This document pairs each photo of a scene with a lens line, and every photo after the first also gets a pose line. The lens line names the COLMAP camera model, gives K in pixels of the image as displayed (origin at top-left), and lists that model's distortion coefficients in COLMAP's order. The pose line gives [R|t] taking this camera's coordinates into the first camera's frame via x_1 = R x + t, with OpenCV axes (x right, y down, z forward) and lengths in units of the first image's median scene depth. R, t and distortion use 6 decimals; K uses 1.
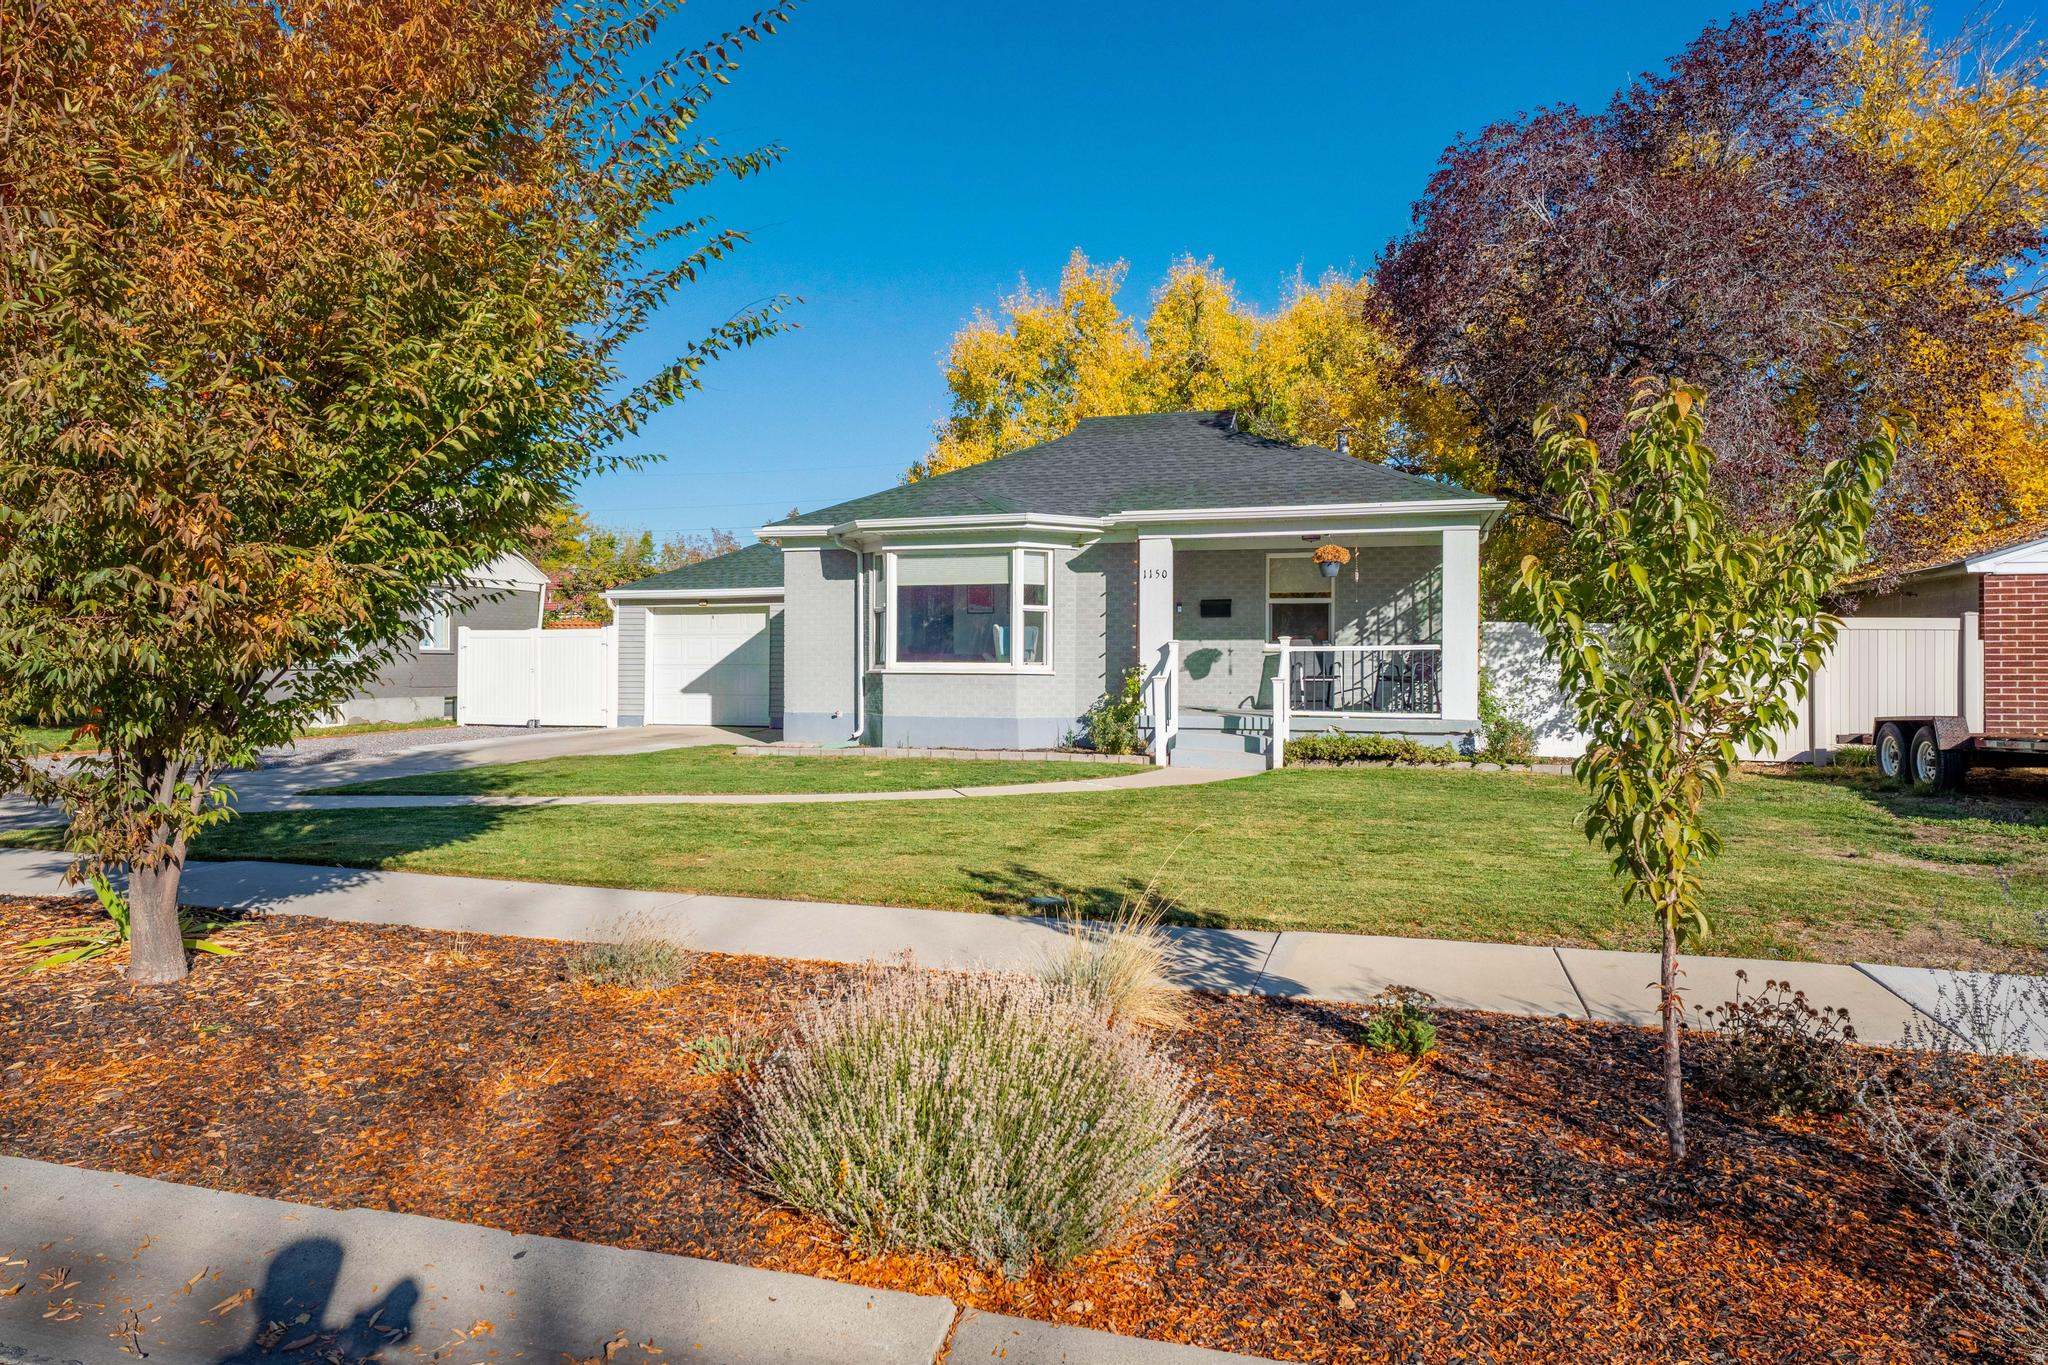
lens RADIAL K [[1247.1, 0, 1018.8], [0, 1247.1, 643.7], [0, 0, 1]] dist [0.028900, -0.001462]
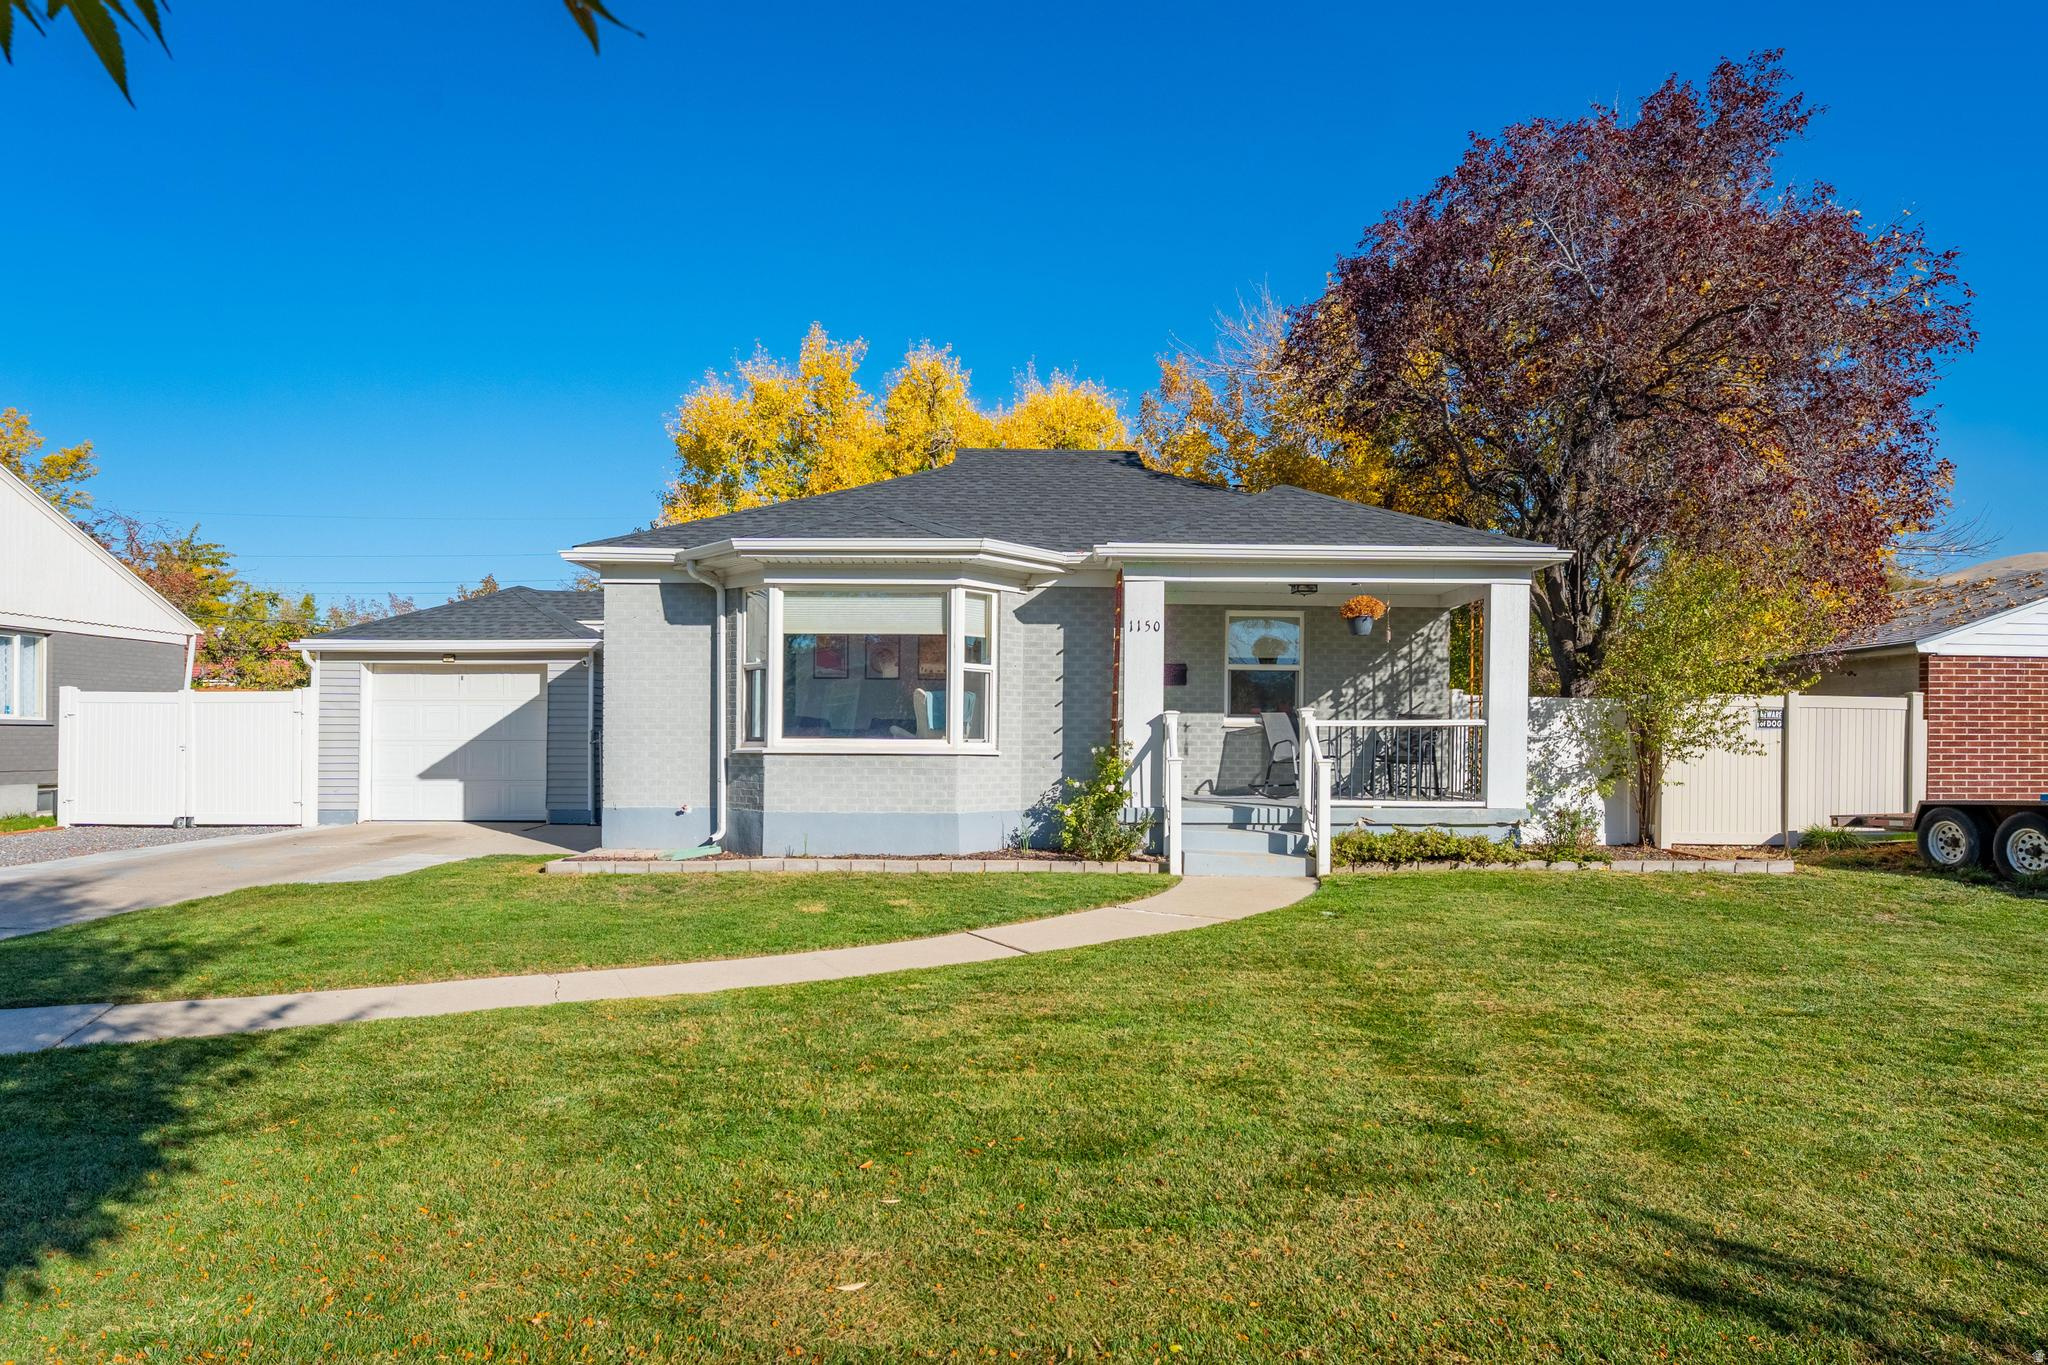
lens RADIAL K [[1118.2, 0, 1056.8], [0, 1118.2, 726.6], [0, 0, 1]] dist [-0.022843, 0.002420]
pose [[0.949837, 0.007203, 0.312664, -0.150004], [-0.007801, 0.999969, 0.000661, 0.006377], [-0.312649, -0.003066, 0.949864, 0.330469]]
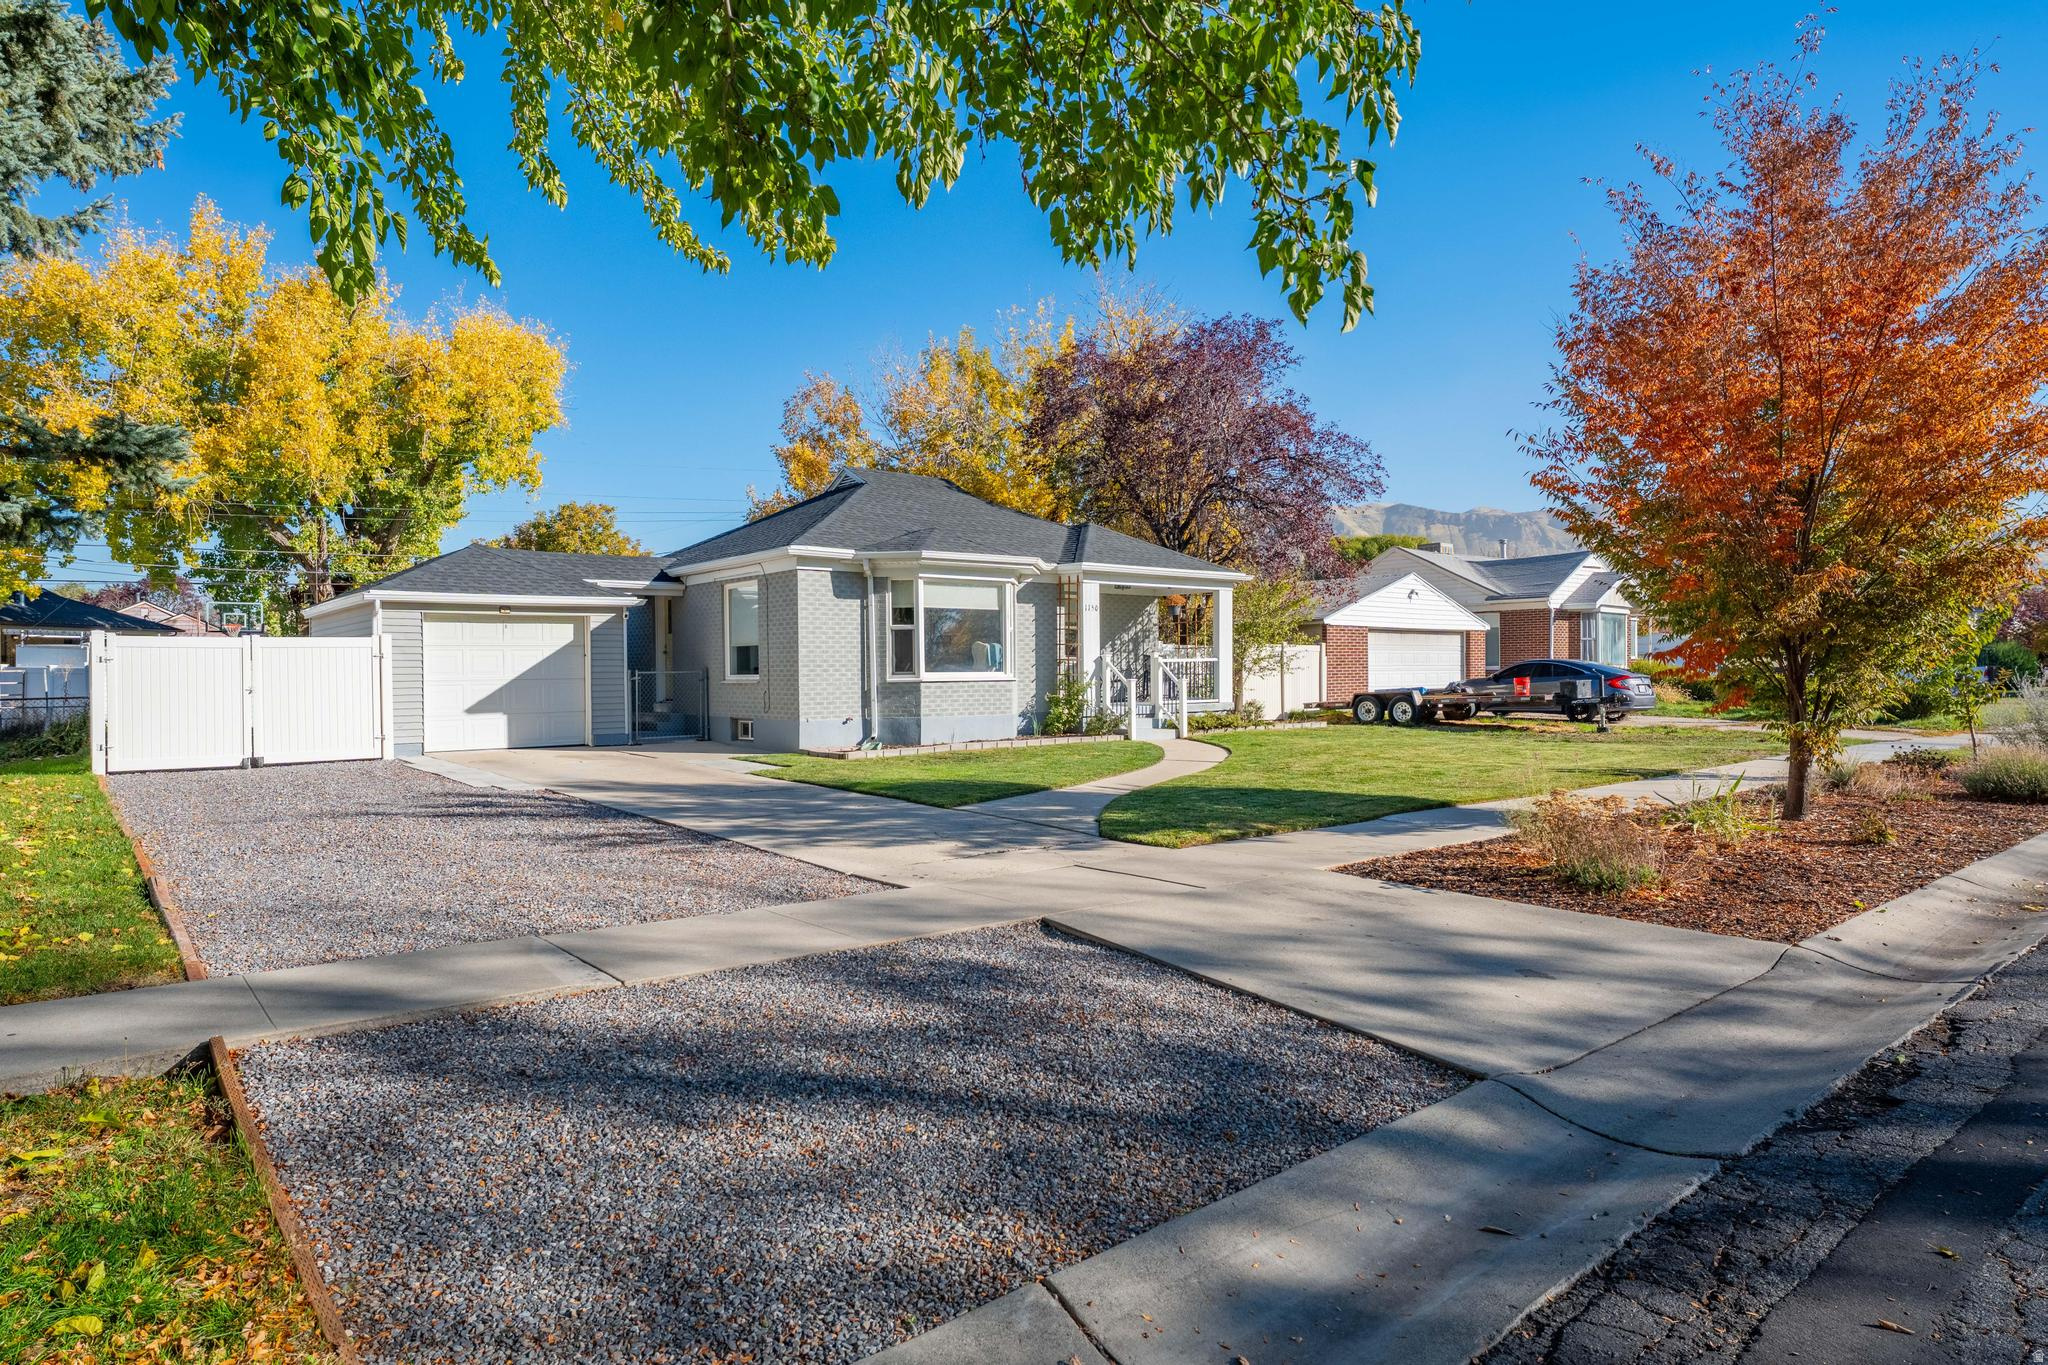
lens RADIAL K [[1168.3, 0, 1023.7], [0, 1168.3, 674.7], [0, 0, 1]] dist [-0.001288, -0.000449]
pose [[0.546233, -0.009437, 0.837580, -0.976918], [0.000428, 0.999940, 0.010987, 0.005155], [-0.837633, -0.005643, 0.546204, 0.316267]]
